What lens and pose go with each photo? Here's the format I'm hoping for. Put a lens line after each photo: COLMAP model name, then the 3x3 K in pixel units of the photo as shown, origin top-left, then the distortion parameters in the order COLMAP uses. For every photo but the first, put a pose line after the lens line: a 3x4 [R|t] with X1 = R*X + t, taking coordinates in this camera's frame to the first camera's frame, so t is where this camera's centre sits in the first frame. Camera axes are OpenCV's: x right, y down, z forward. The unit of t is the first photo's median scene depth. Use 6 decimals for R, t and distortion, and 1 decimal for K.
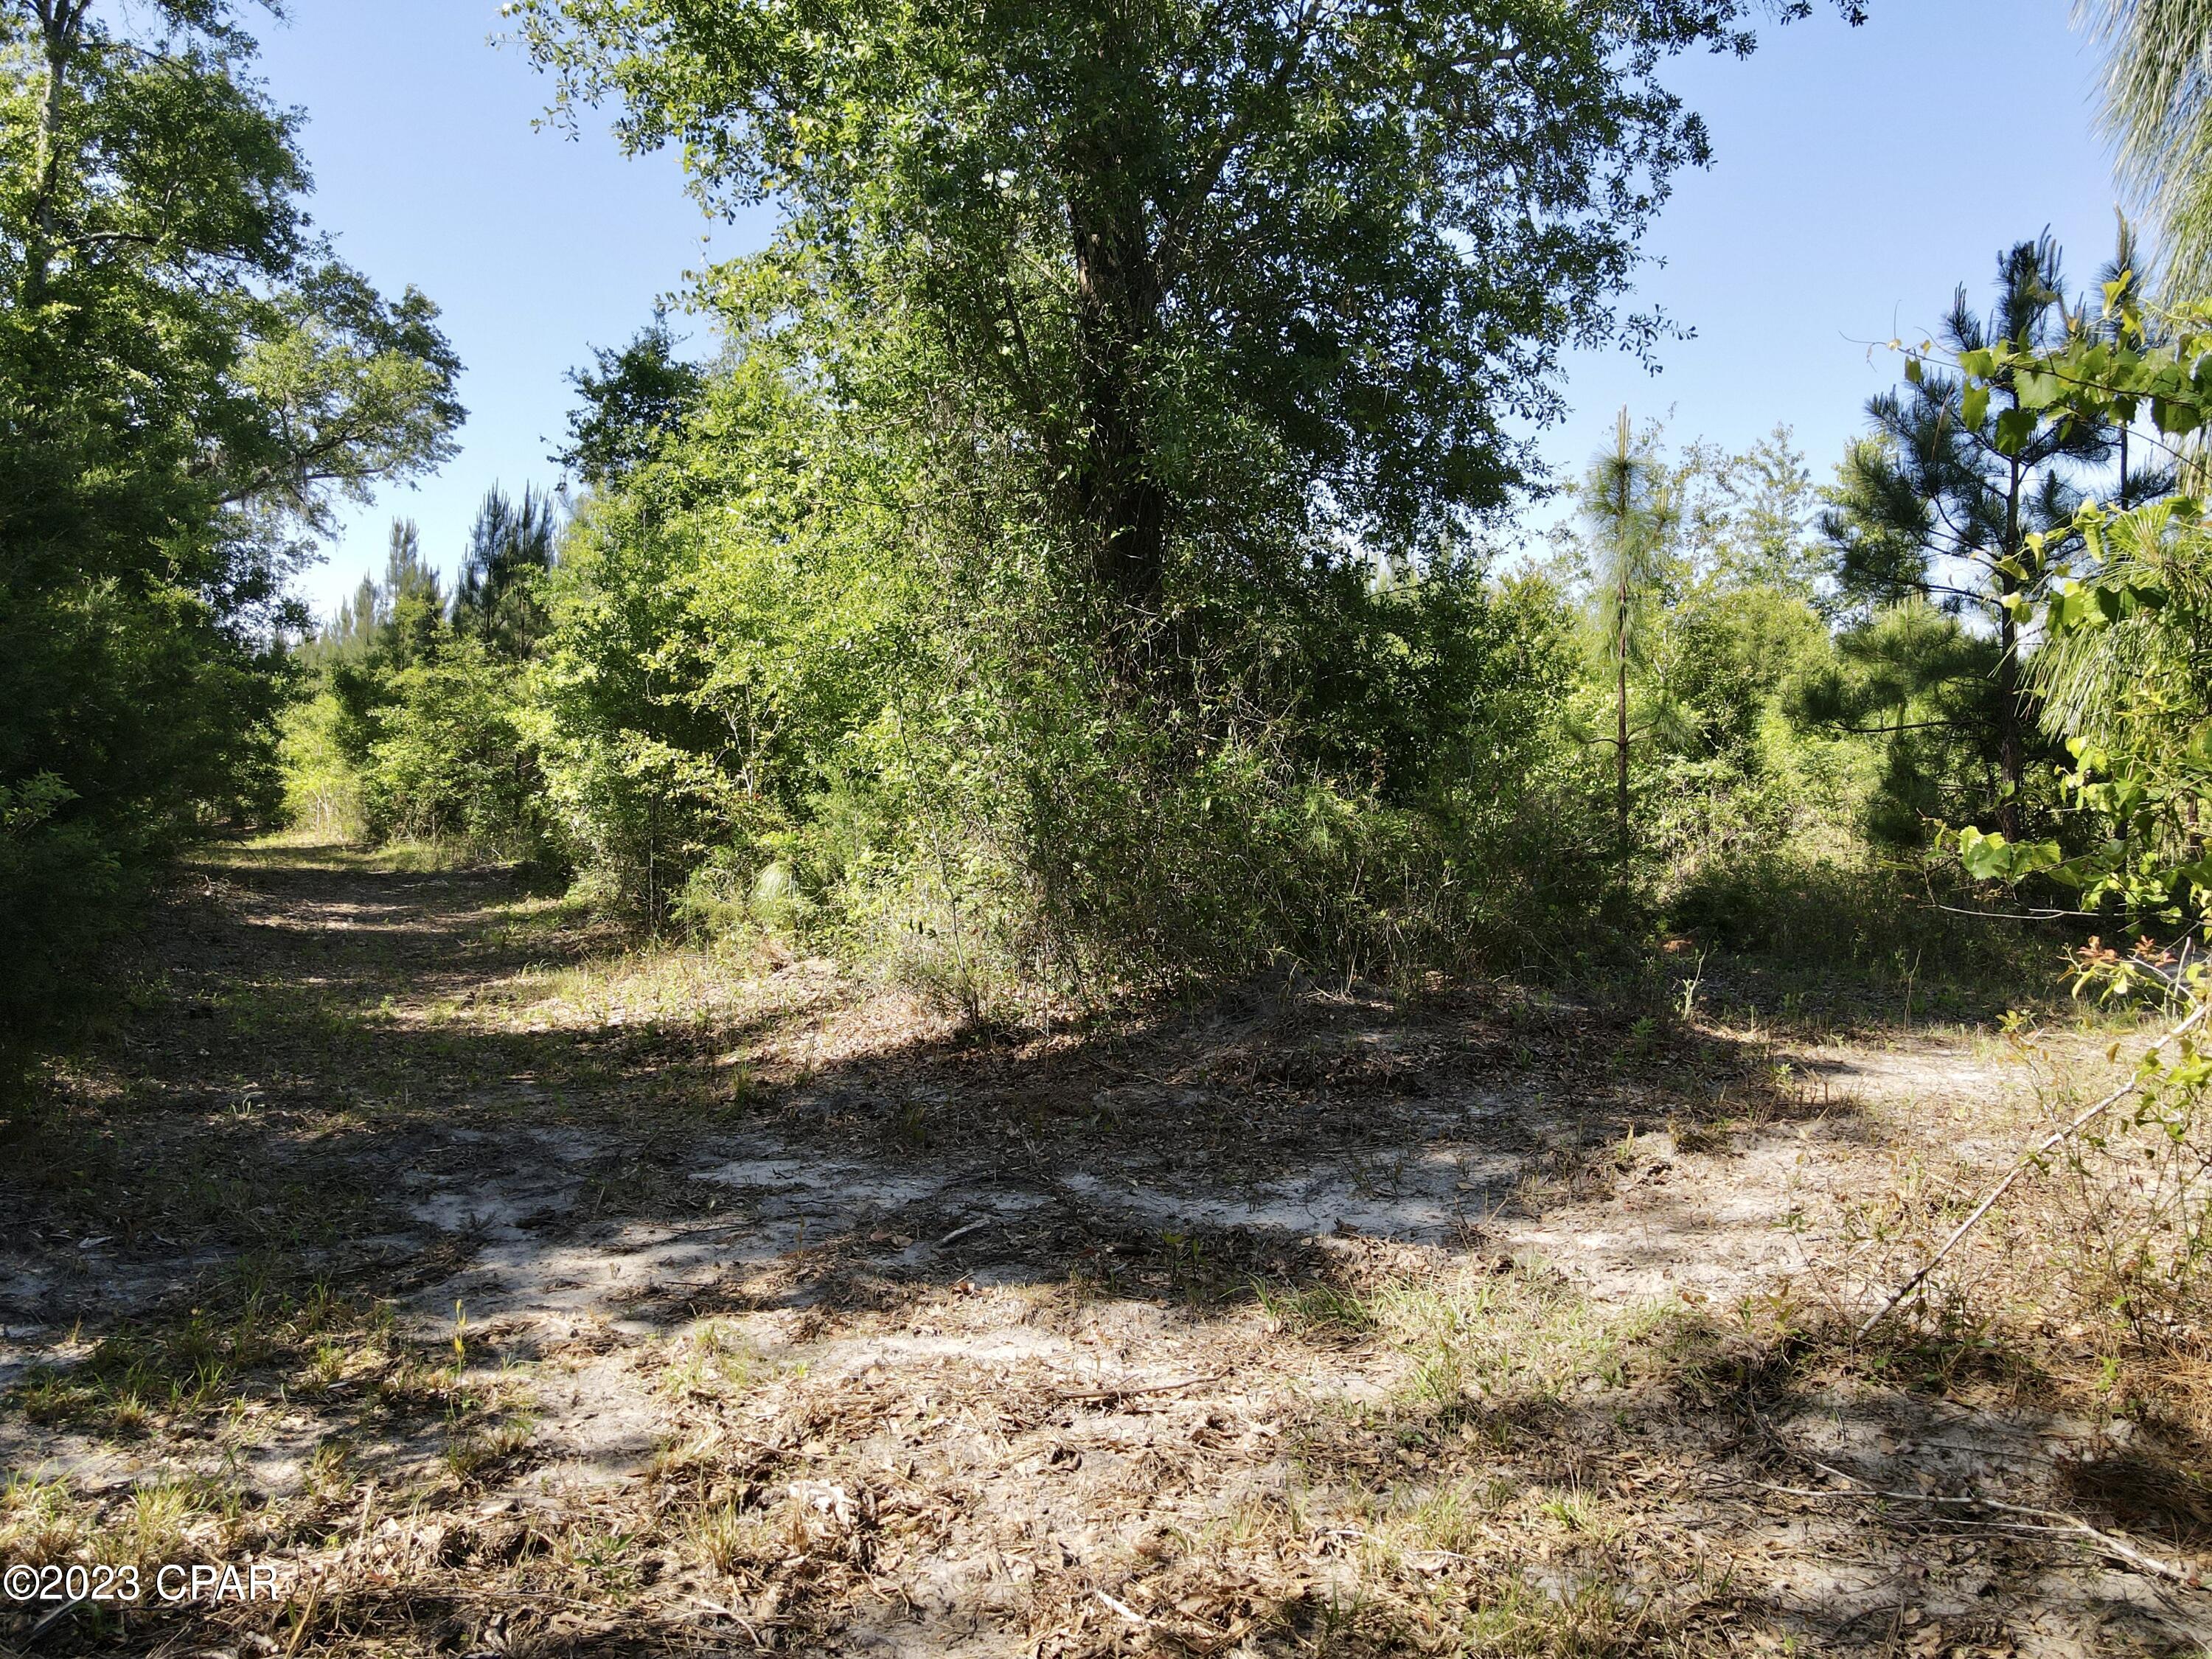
lens RADIAL K [[1609.5, 0, 1106.0], [0, 1609.5, 829.5], [0, 0, 1]] dist [-0.000235, -0.001093]
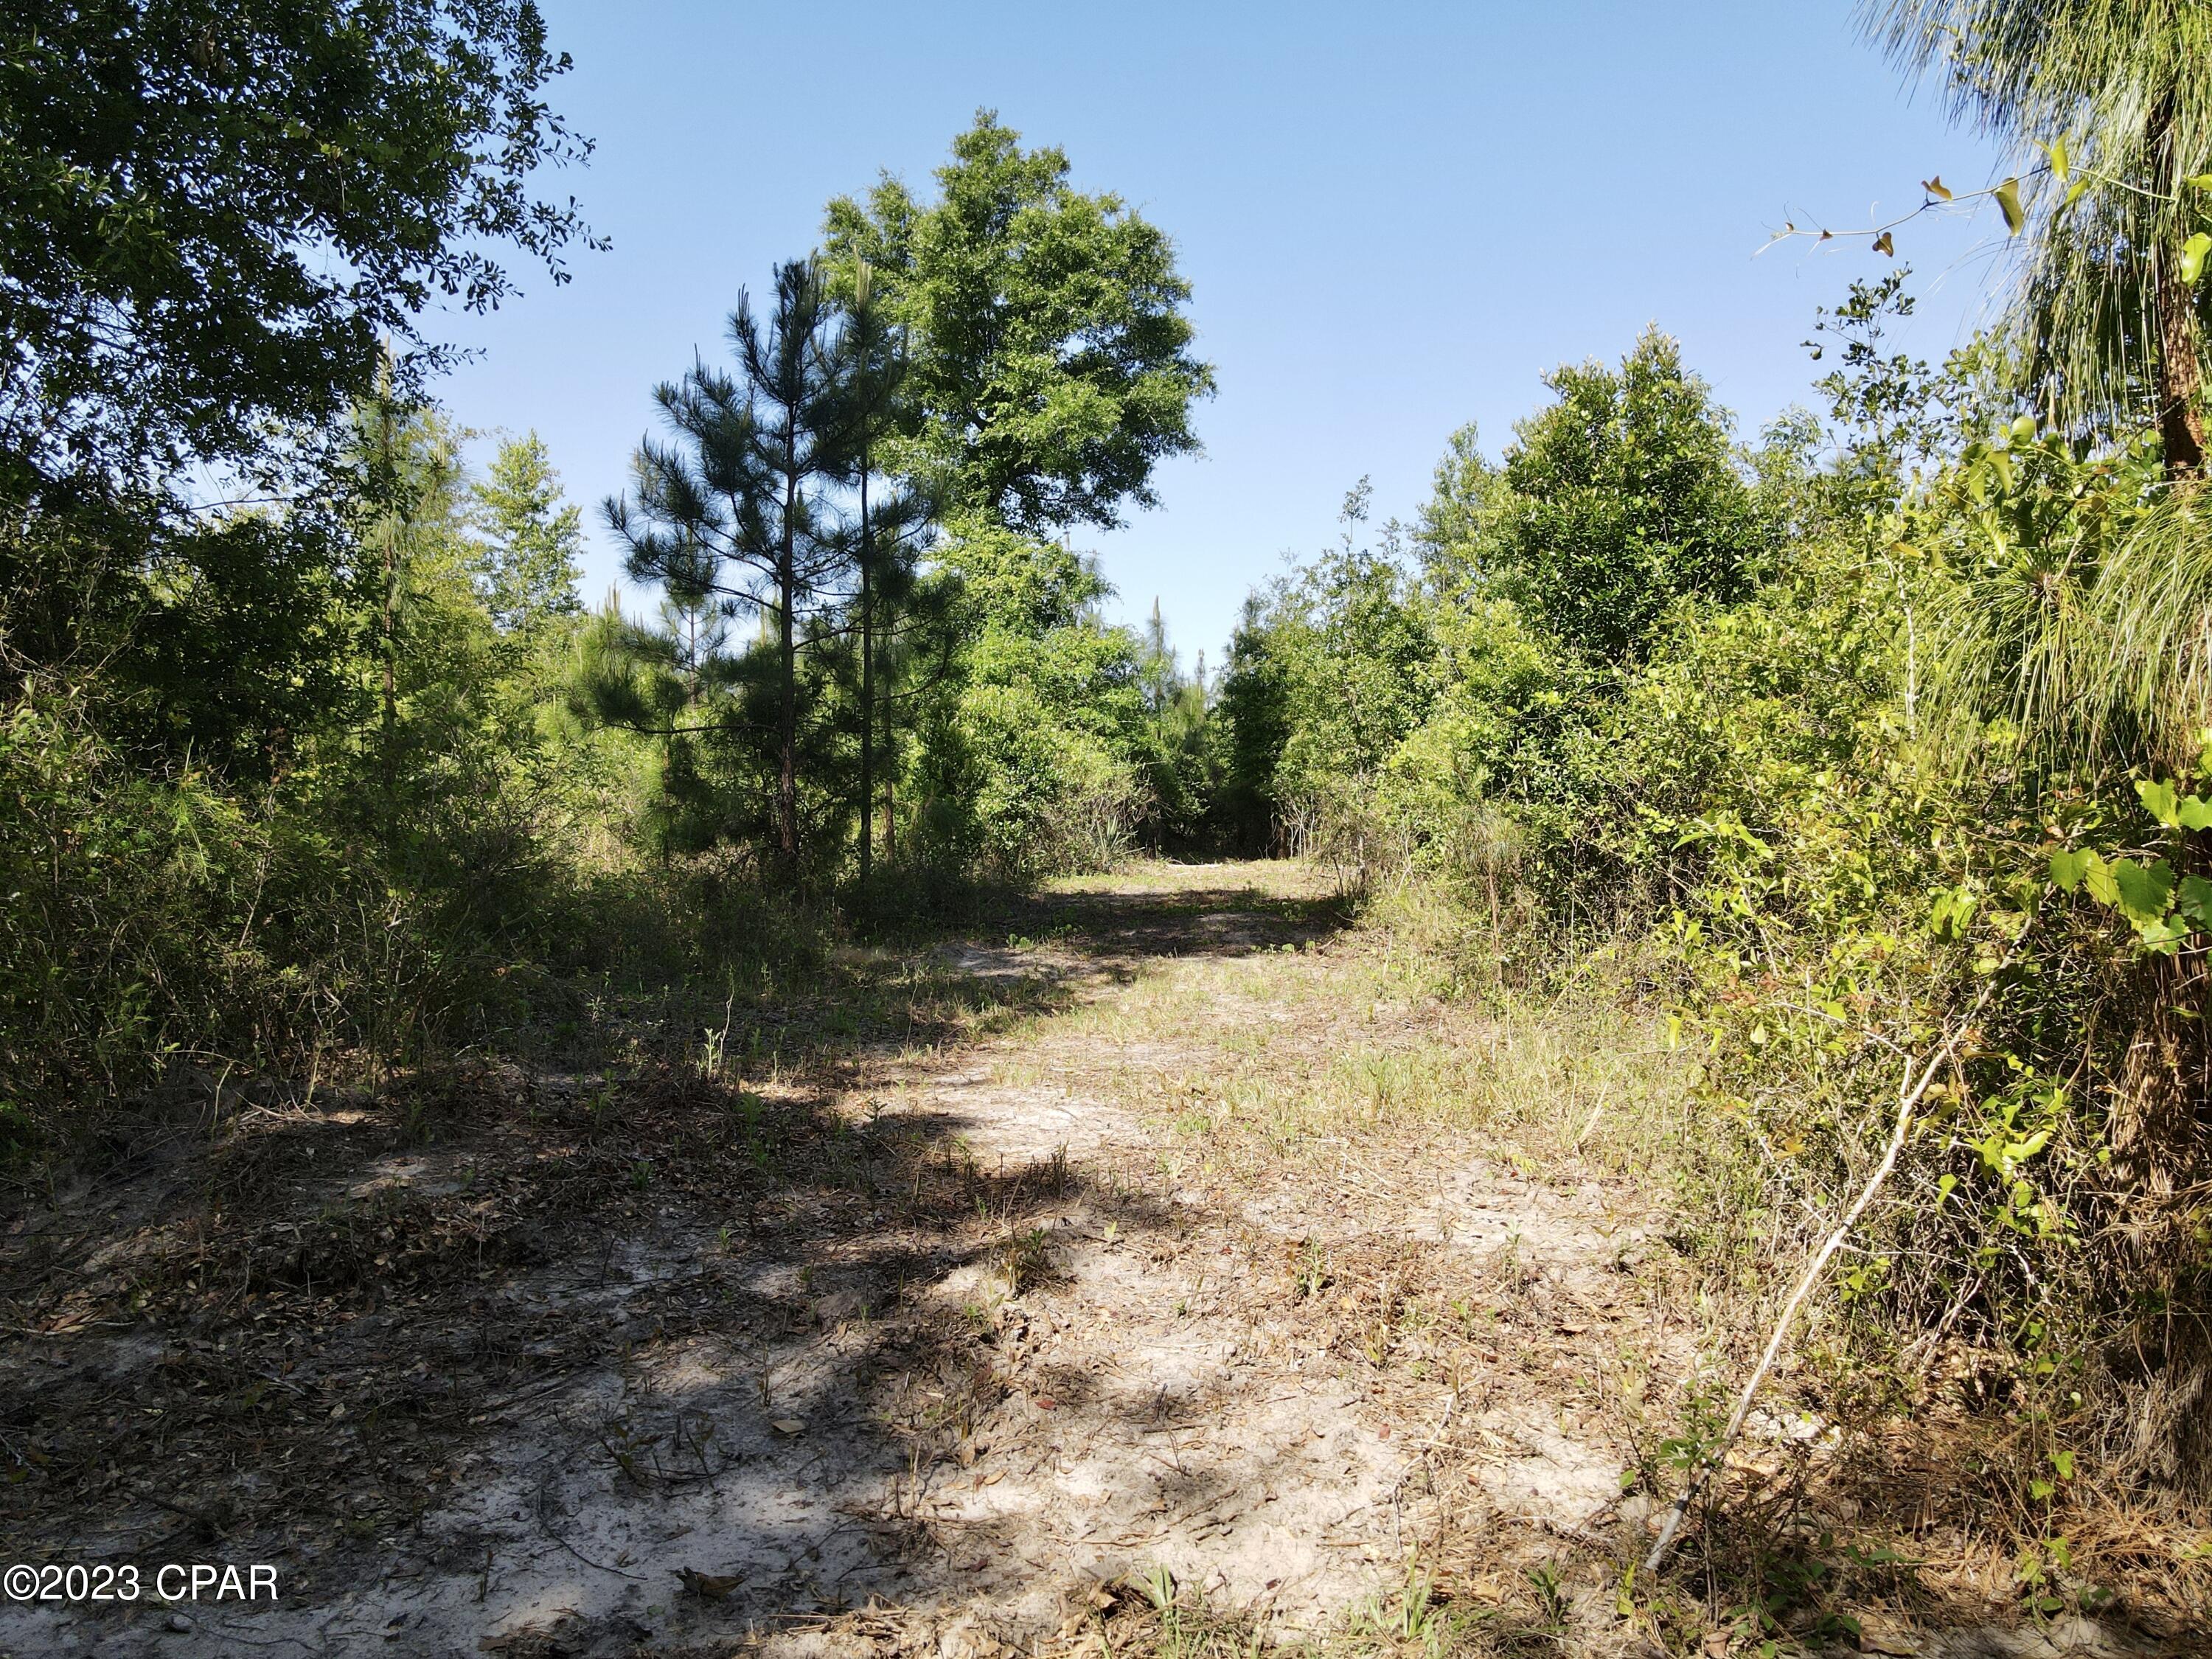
lens RADIAL K [[1609.5, 0, 1106.0], [0, 1609.5, 829.5], [0, 0, 1]] dist [-0.000235, -0.001093]
pose [[0.684571, -0.008641, 0.728895, -0.045215], [0.009525, 0.999950, 0.002908, -0.002881], [-0.728883, 0.004952, 0.684620, 0.154523]]
